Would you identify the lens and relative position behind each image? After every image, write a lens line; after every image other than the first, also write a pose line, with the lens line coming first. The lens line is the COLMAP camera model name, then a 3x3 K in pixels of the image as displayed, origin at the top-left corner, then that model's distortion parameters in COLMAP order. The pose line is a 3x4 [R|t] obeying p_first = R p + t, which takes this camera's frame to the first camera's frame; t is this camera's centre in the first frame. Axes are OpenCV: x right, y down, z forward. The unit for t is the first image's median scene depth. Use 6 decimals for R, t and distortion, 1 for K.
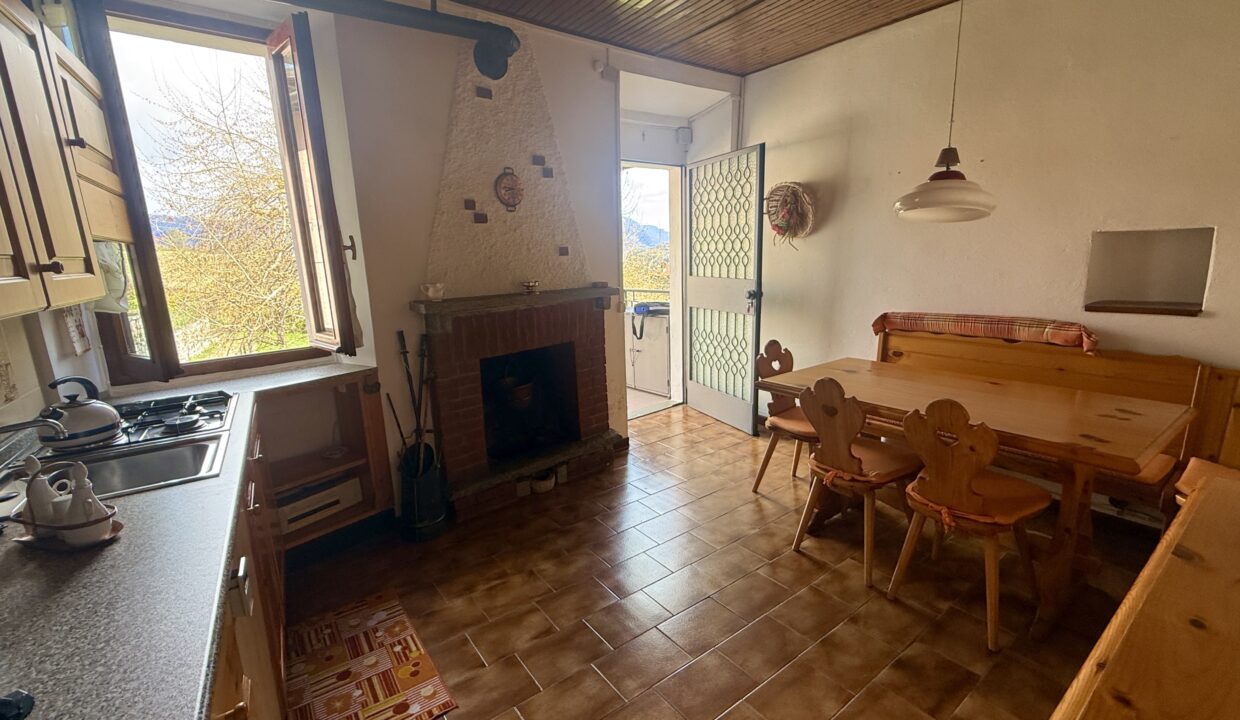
lens RADIAL K [[502.8, 0, 620.9], [0, 502.8, 354.9], [0, 0, 1]] dist [-0.001344, -0.000018]
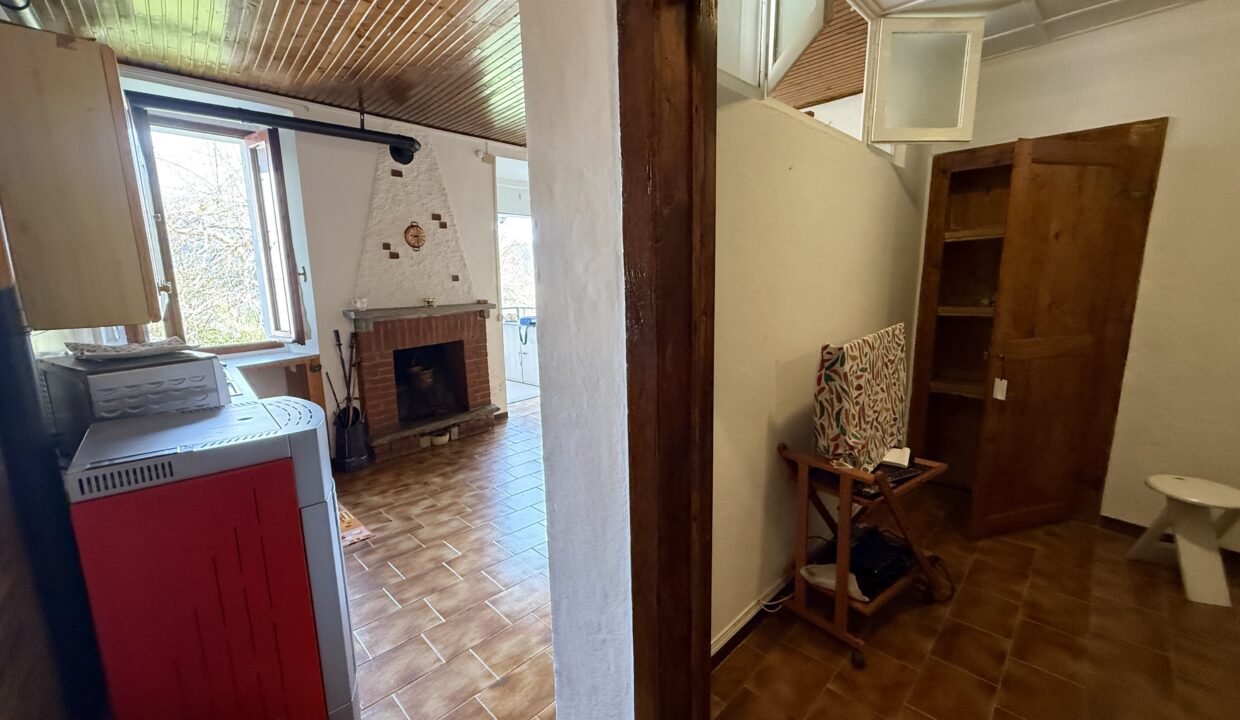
lens RADIAL K [[473.1, 0, 612.8], [0, 473.1, 356.9], [0, 0, 1]] dist [0.003525, 0.000204]
pose [[0.989660, -0.004361, 0.143368, 0.164031], [0.009071, 0.999440, -0.032220, 0.081356], [-0.143147, 0.033187, 0.989145, -0.484276]]
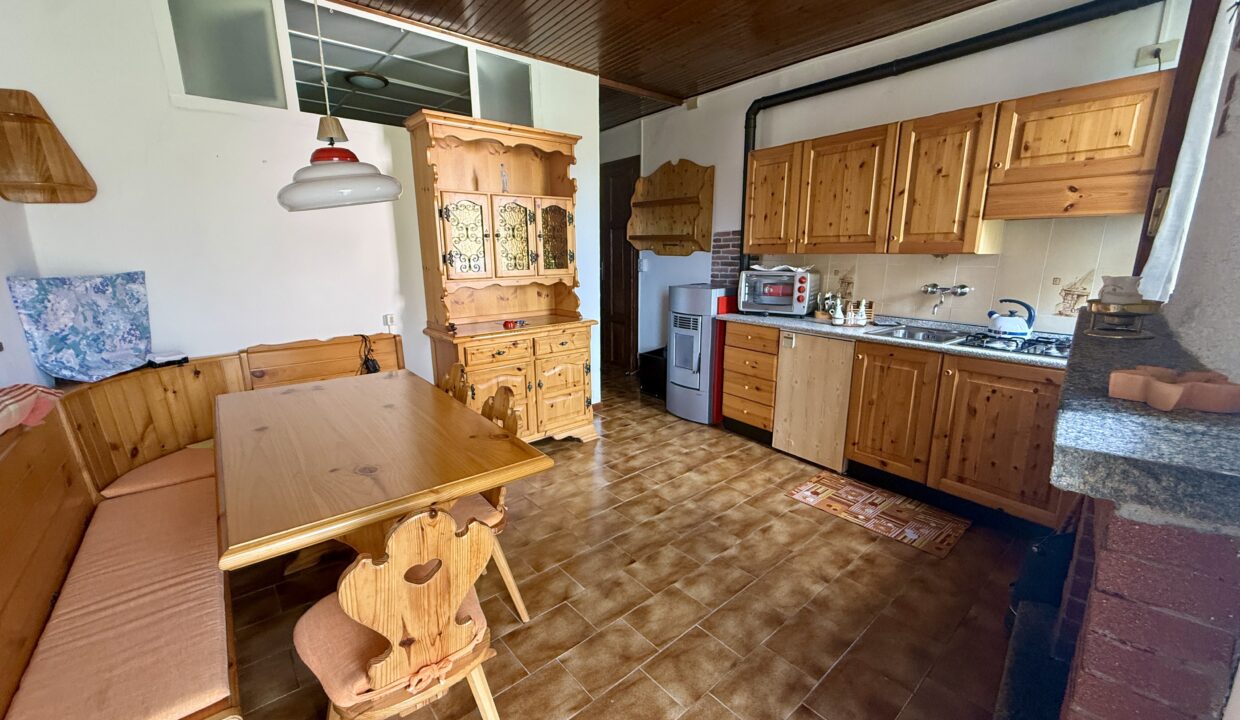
lens RADIAL K [[473.1, 0, 623.0], [0, 473.1, 353.3], [0, 0, 1]] dist [0.003525, 0.000204]
pose [[-0.996063, 0.053654, -0.070574, 0.204694], [0.019772, 0.910459, 0.413125, -0.278489], [0.086421, 0.410103, -0.907935, 1.389563]]
